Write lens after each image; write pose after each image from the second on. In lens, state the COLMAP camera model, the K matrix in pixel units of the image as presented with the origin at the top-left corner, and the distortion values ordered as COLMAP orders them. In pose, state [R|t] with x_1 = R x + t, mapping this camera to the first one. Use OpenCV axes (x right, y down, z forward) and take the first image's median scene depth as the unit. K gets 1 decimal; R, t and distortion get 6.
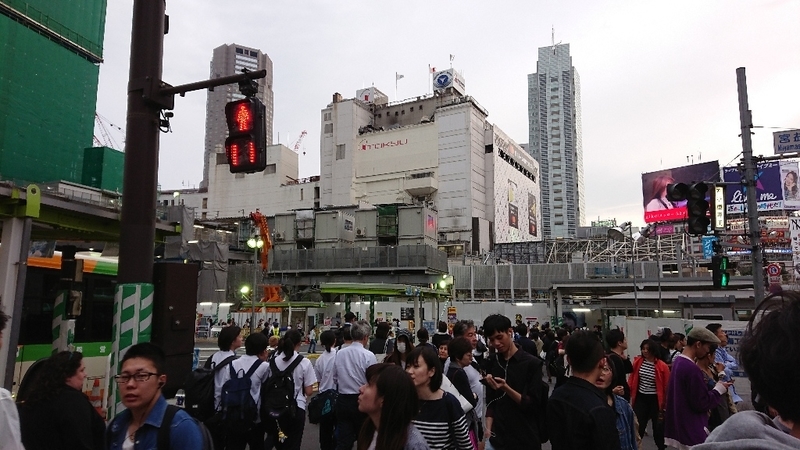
lens RADIAL K [[529.7, 0, 400.0], [0, 529.7, 225.0], [0, 0, 1]] dist [0.176249, -0.236663]
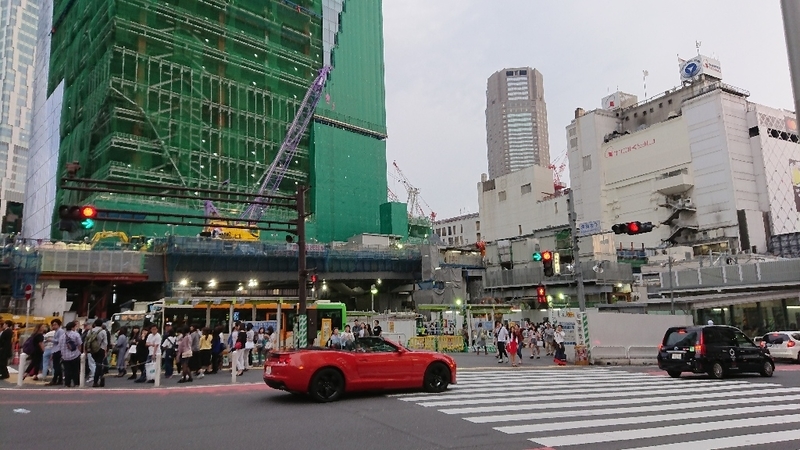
lens RADIAL K [[529.7, 0, 400.0], [0, 529.7, 225.0], [0, 0, 1]] dist [0.176249, -0.236663]
pose [[0.848866, -0.118638, -0.515123, 0.109864], [0.113775, 0.992655, -0.041129, -0.015098], [0.516219, -0.023695, 0.856129, -0.101437]]
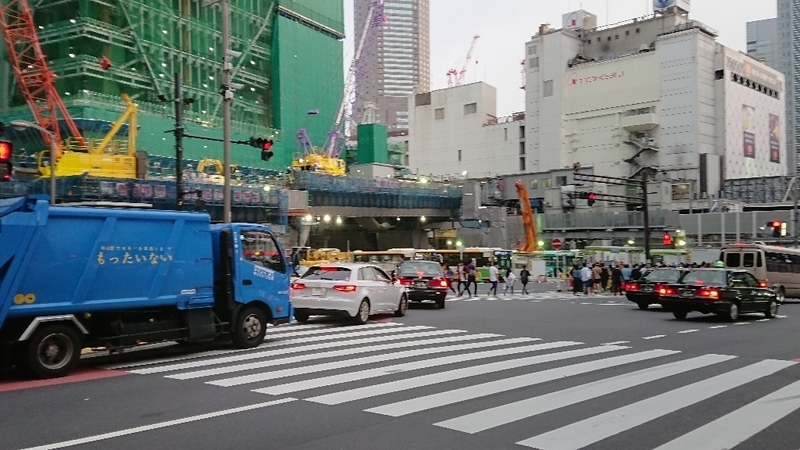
lens RADIAL K [[712.5, 0, 400.0], [0, 712.5, 225.0], [0, 0, 1]] dist [0.229488, -0.383187]
pose [[0.968155, -0.021358, -0.249441, -0.050815], [0.053289, 0.991102, 0.121968, -0.067405], [0.244616, -0.131376, 0.960678, -0.355763]]
